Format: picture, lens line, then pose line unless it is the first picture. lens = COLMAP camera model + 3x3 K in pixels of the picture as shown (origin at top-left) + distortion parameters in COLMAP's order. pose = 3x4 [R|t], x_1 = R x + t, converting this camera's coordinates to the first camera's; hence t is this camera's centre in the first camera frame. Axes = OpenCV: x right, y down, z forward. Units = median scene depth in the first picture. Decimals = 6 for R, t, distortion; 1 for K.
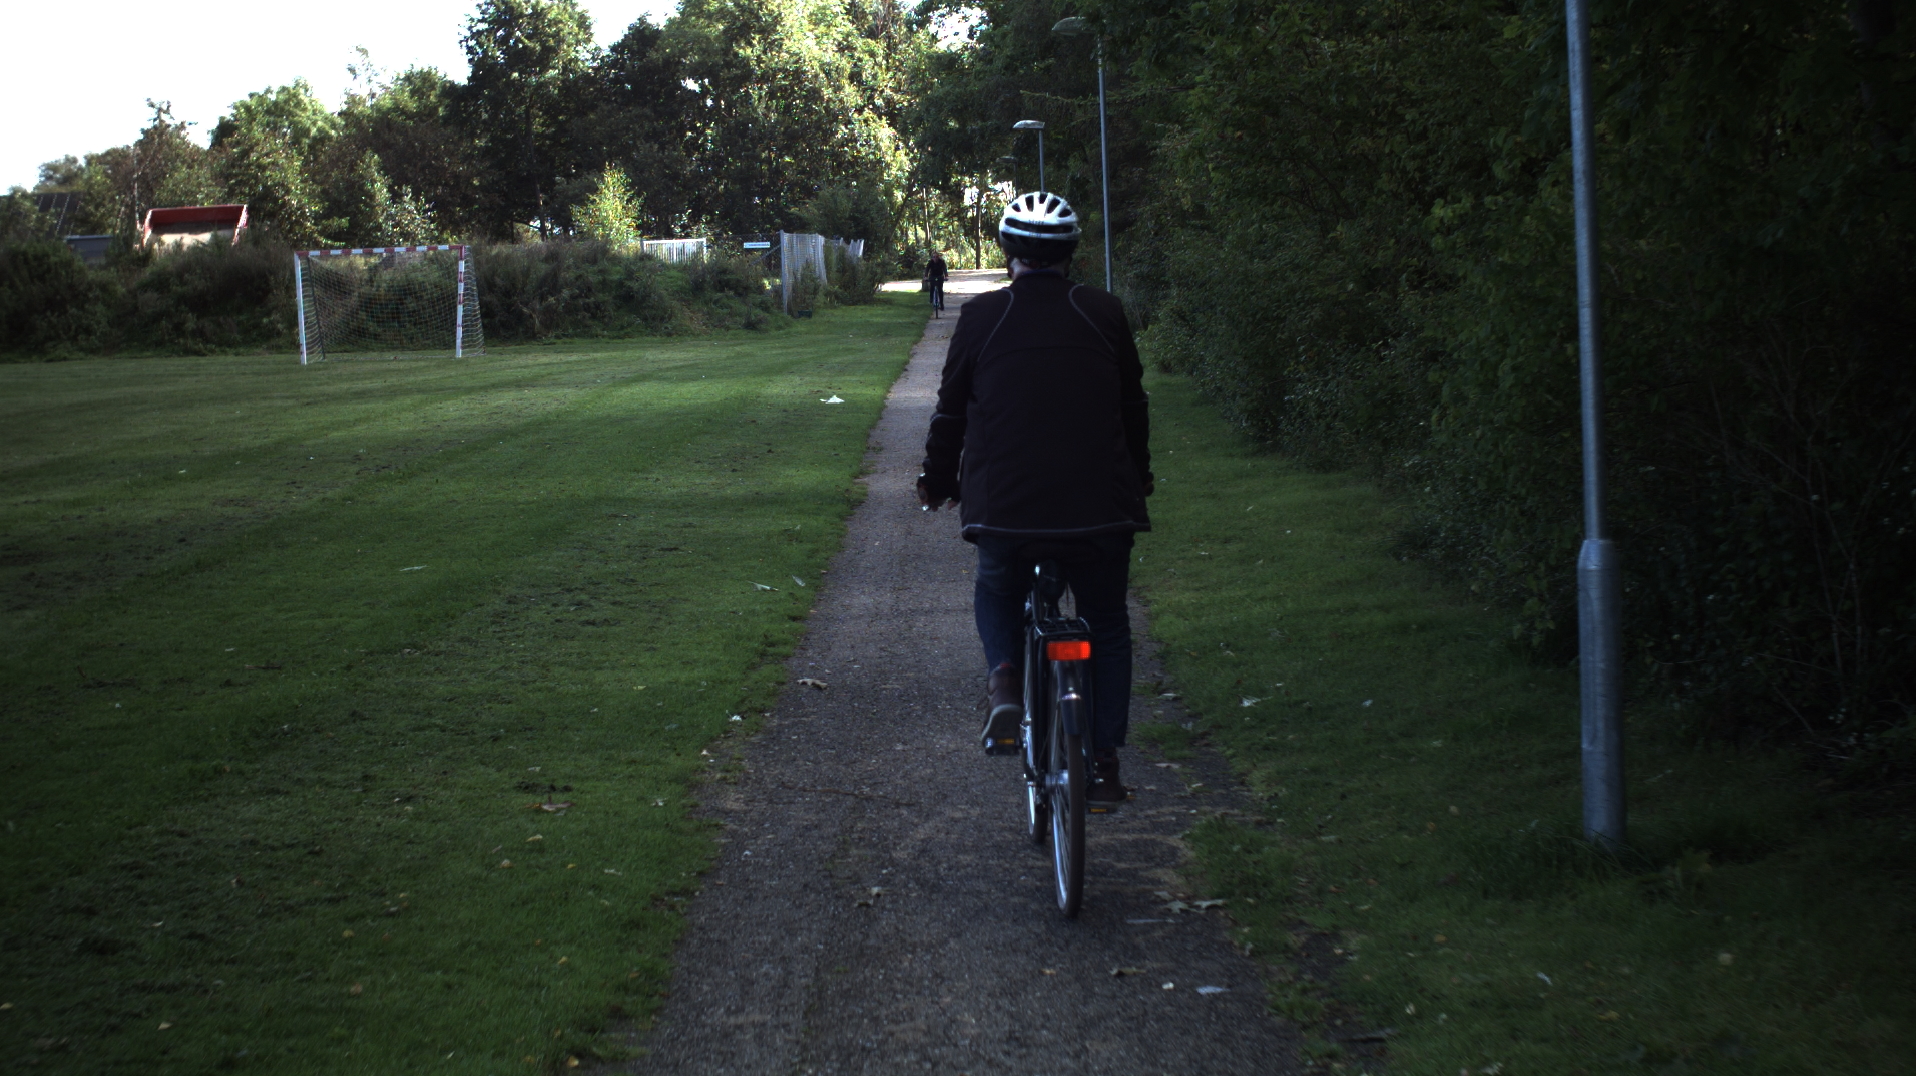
lens RADIAL K [[3225.9, 0, 958.0], [0, 3225.9, 538.0], [0, 0, 1]] dist [-0.220961, 0.047914]
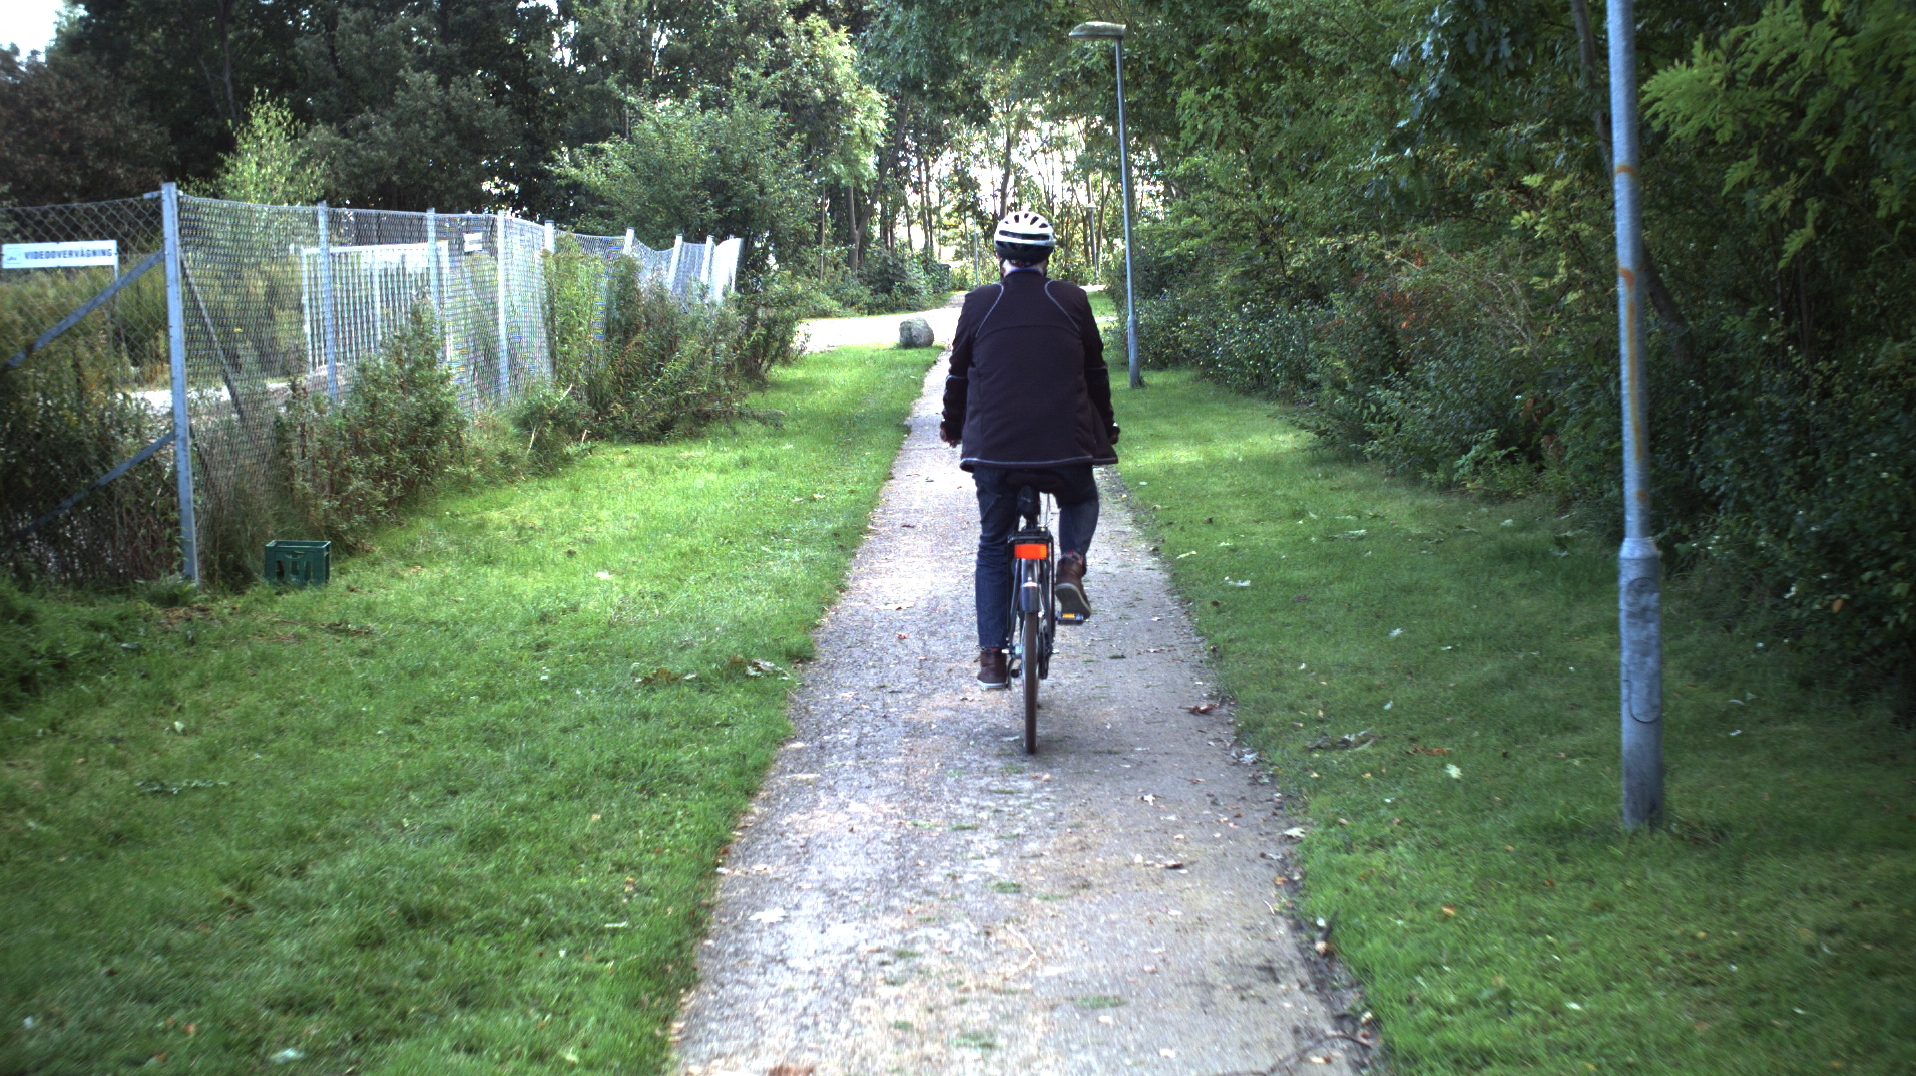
lens RADIAL K [[3225.9, 0, 958.0], [0, 3225.9, 538.0], [0, 0, 1]] dist [-0.220961, 0.047914]
pose [[0.999963, -0.006795, -0.005241, -0.000148], [0.006781, 0.999974, -0.002644, -0.041742], [0.005259, 0.002608, 0.999983, 0.462475]]
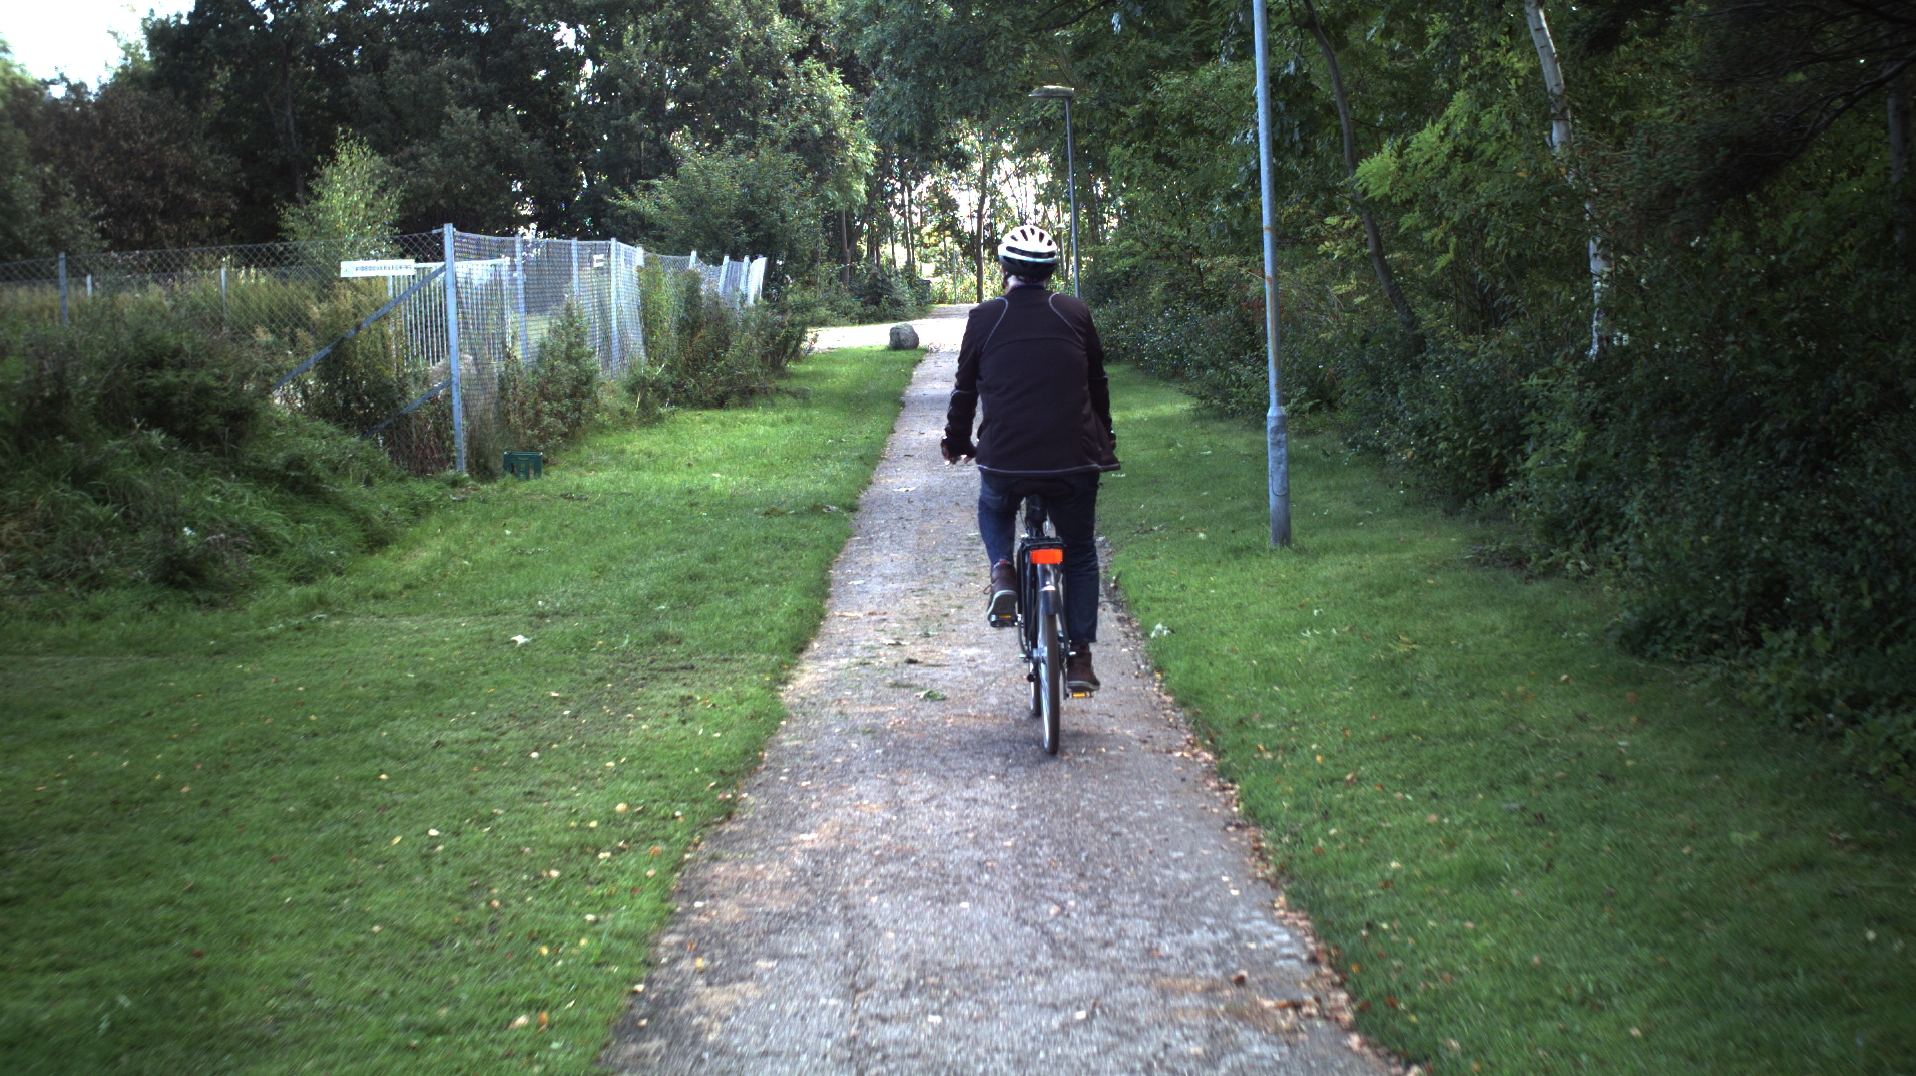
lens RADIAL K [[3225.9, 0, 958.0], [0, 3225.9, 538.0], [0, 0, 1]] dist [-0.220961, 0.047914]
pose [[0.999983, -0.005660, 0.001608, -0.000284], [0.005673, 0.999954, -0.007710, -0.034770], [-0.001564, 0.007719, 0.999969, 0.386116]]
